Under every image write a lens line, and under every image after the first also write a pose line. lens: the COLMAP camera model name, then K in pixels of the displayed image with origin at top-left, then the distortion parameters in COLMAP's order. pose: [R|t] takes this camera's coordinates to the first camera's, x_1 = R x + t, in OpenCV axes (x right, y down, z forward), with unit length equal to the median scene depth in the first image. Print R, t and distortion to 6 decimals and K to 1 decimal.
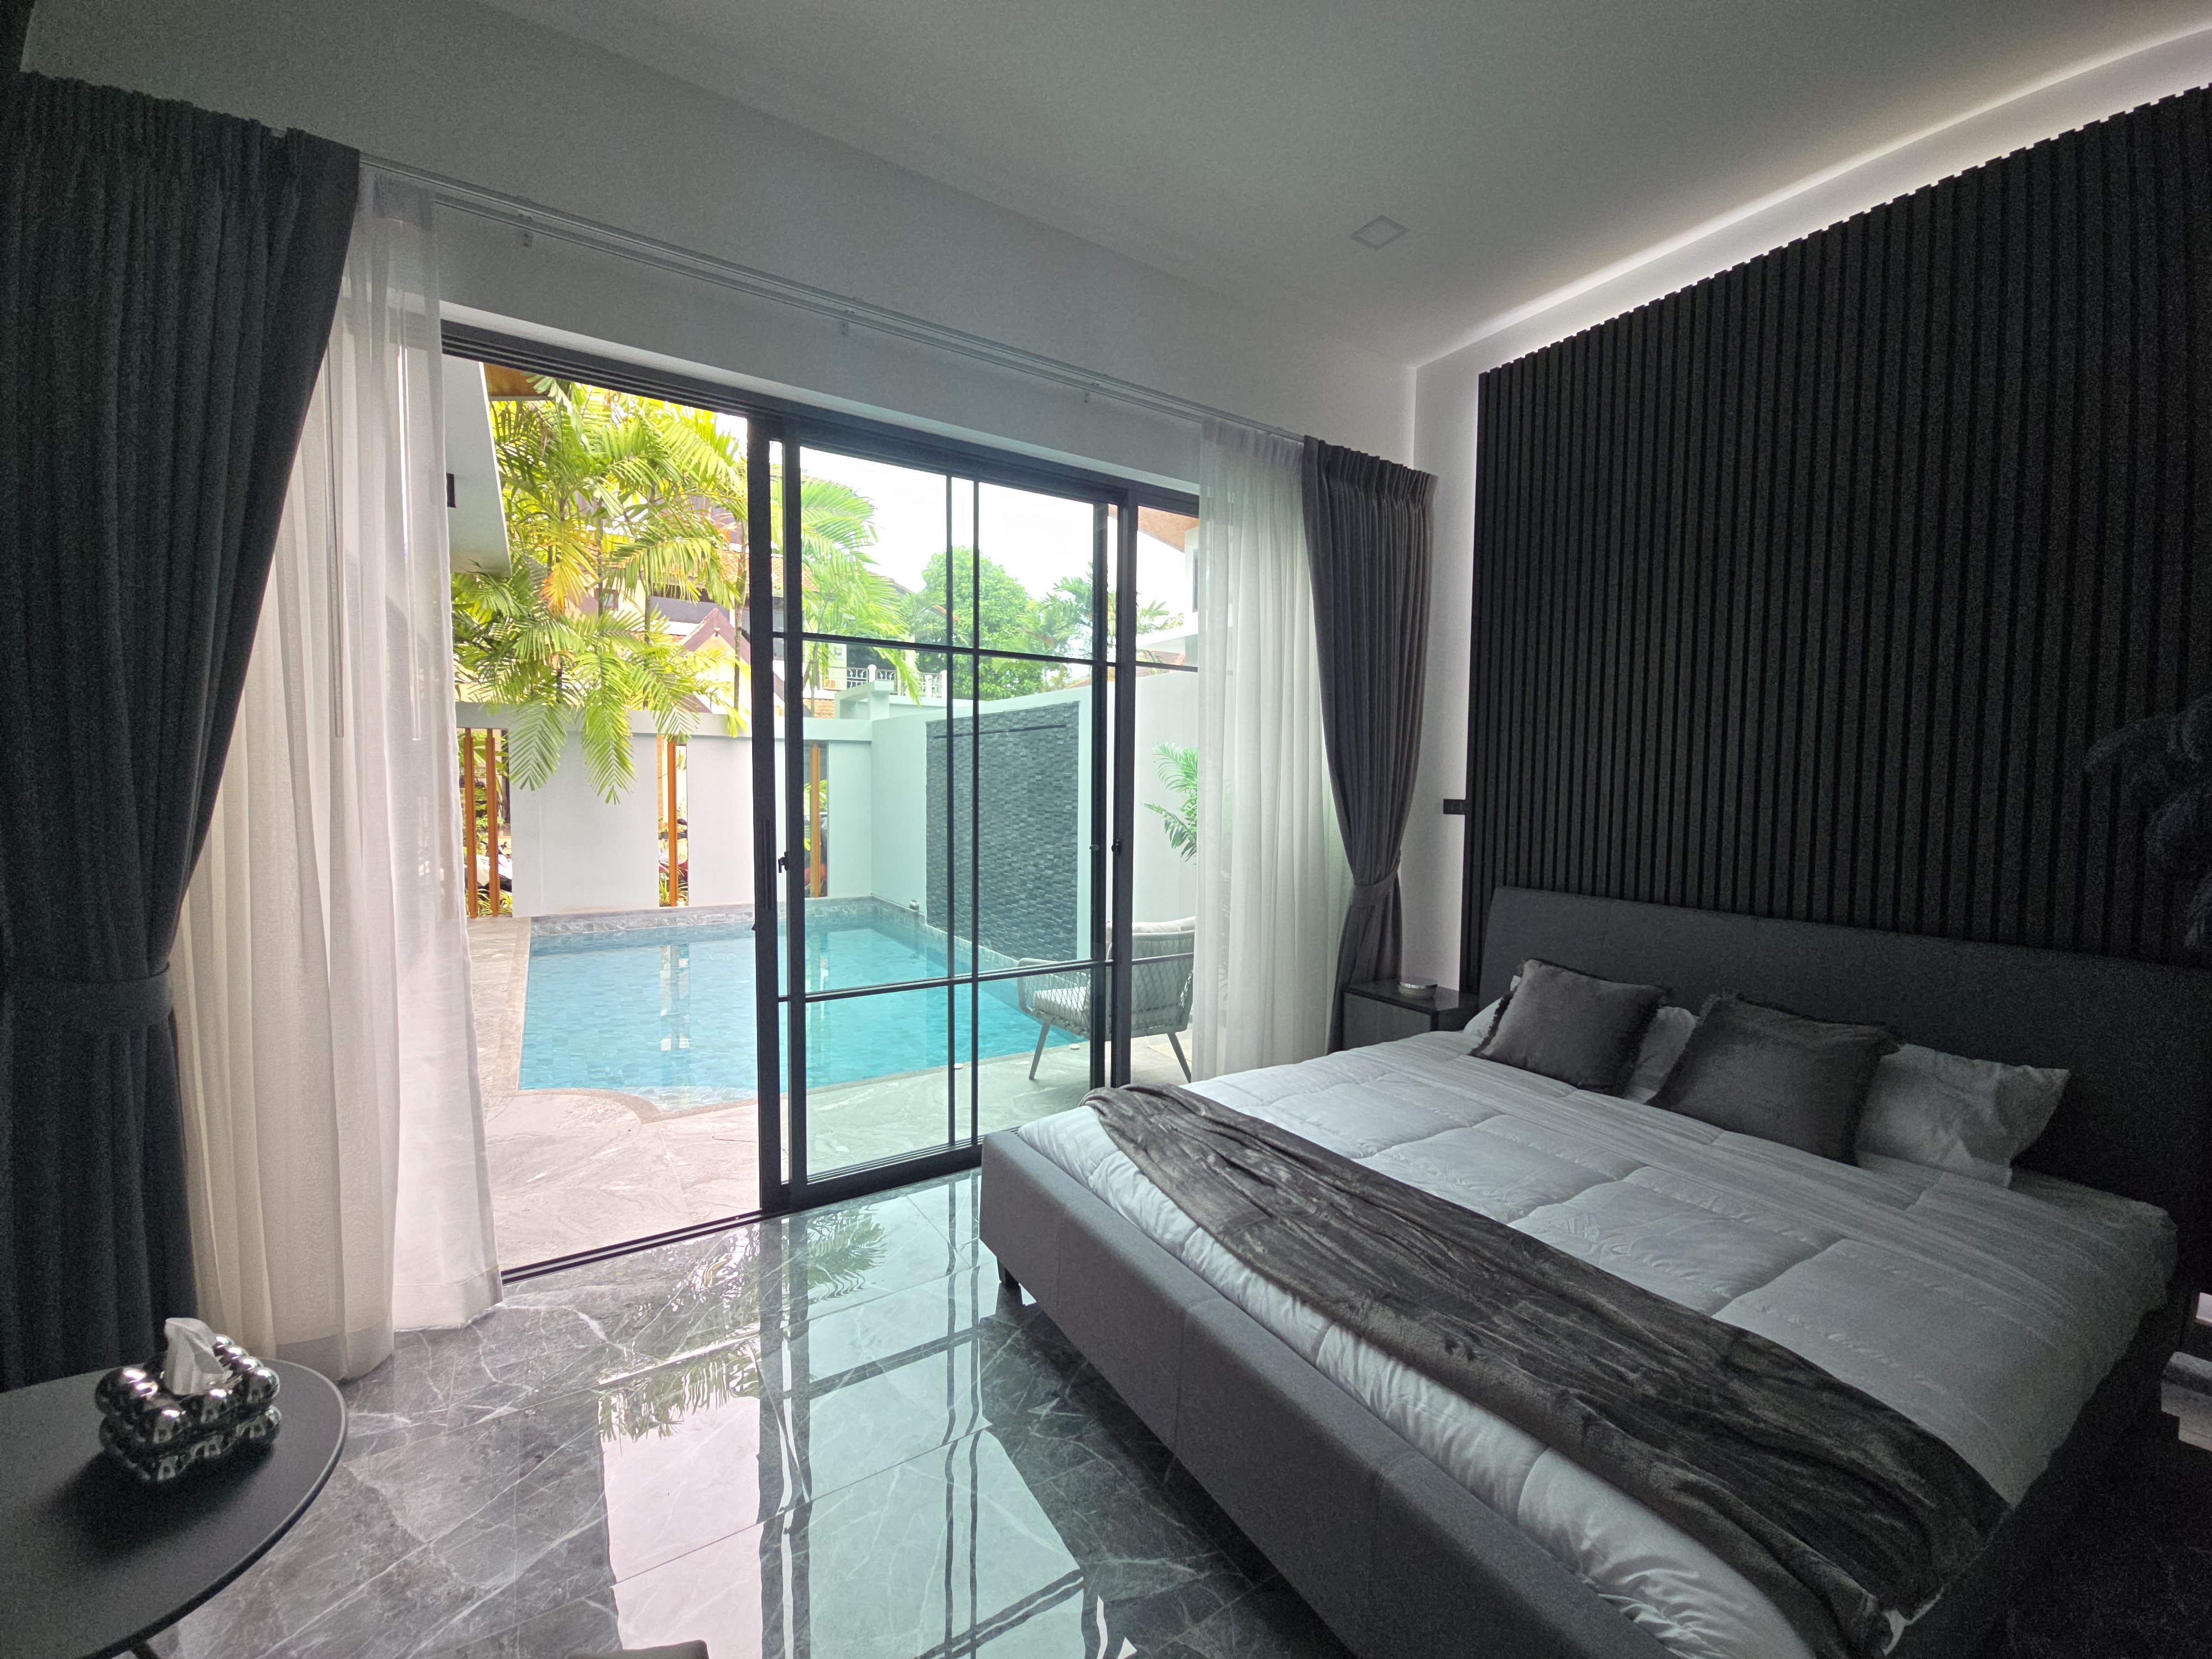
lens RADIAL K [[890.9, 0, 1111.2], [0, 890.9, 830.2], [0, 0, 1]] dist [0.000770, -0.000955]
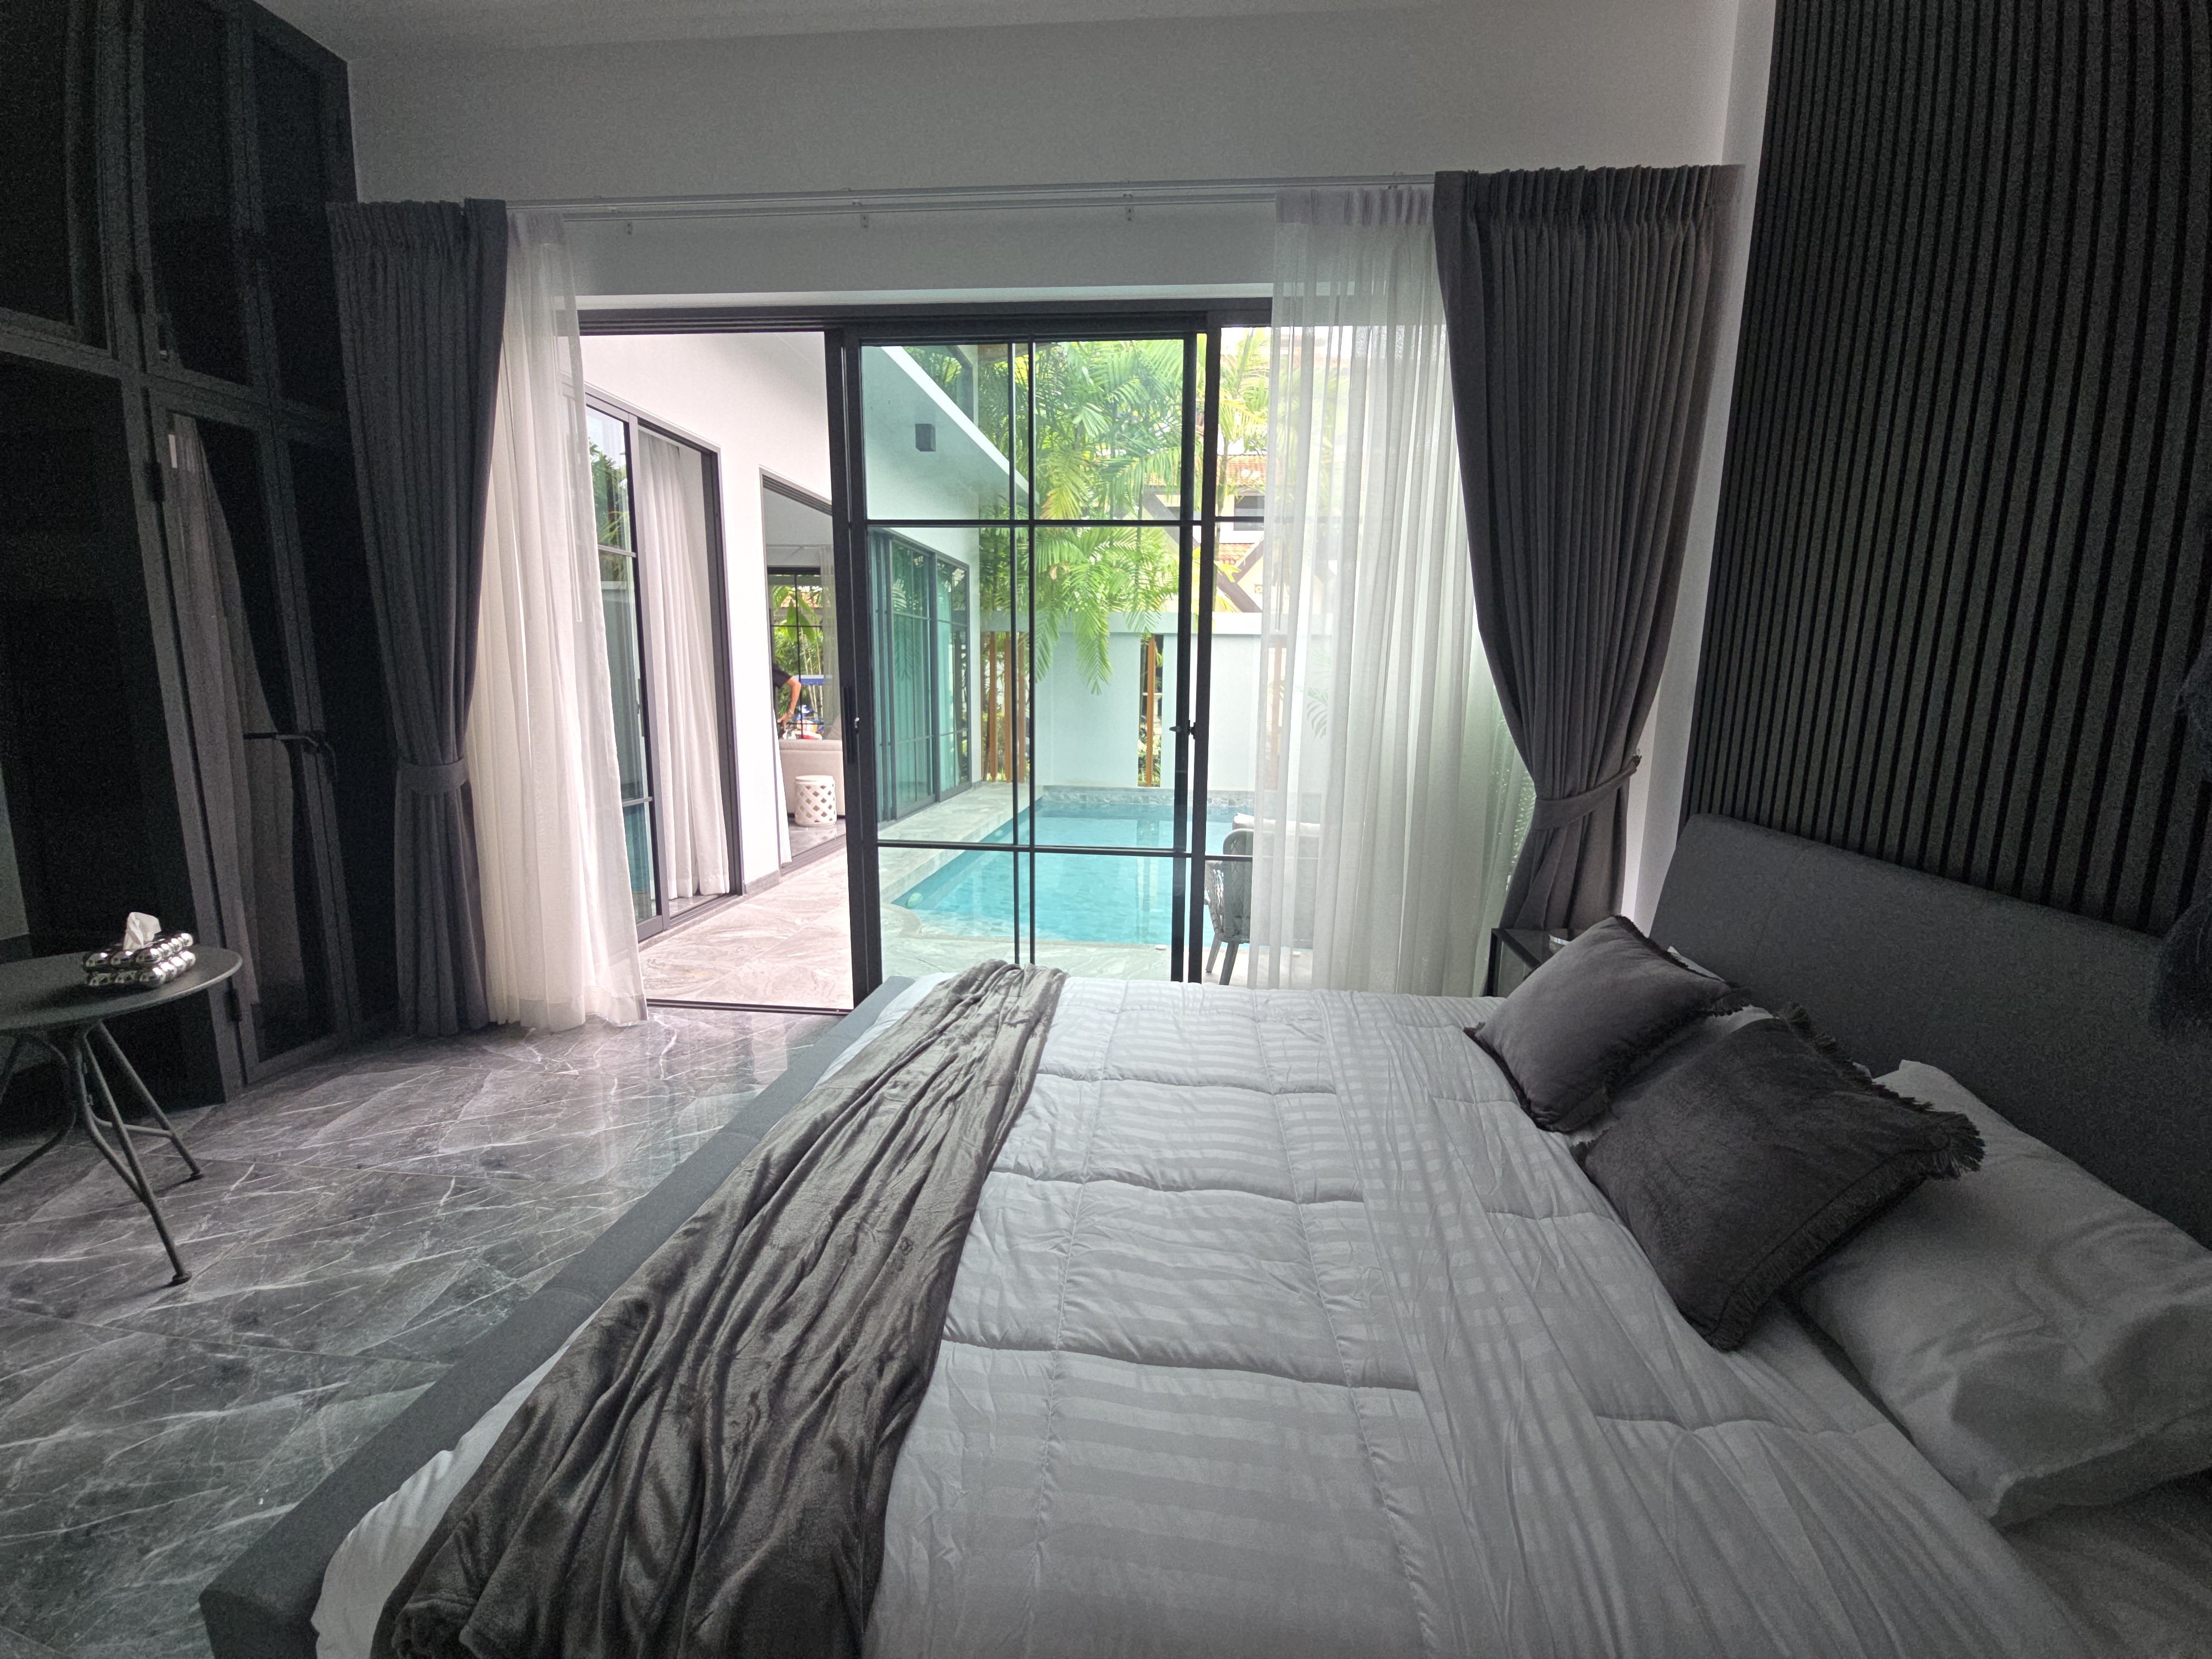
lens RADIAL K [[890.9, 0, 1107.3], [0, 890.9, 821.4], [0, 0, 1]] dist [0.000770, -0.000955]
pose [[0.787053, 0.102036, -0.608388, 0.540366], [-0.042906, 0.992892, 0.111016, 0.017099], [0.615391, -0.061272, 0.785837, 0.243570]]
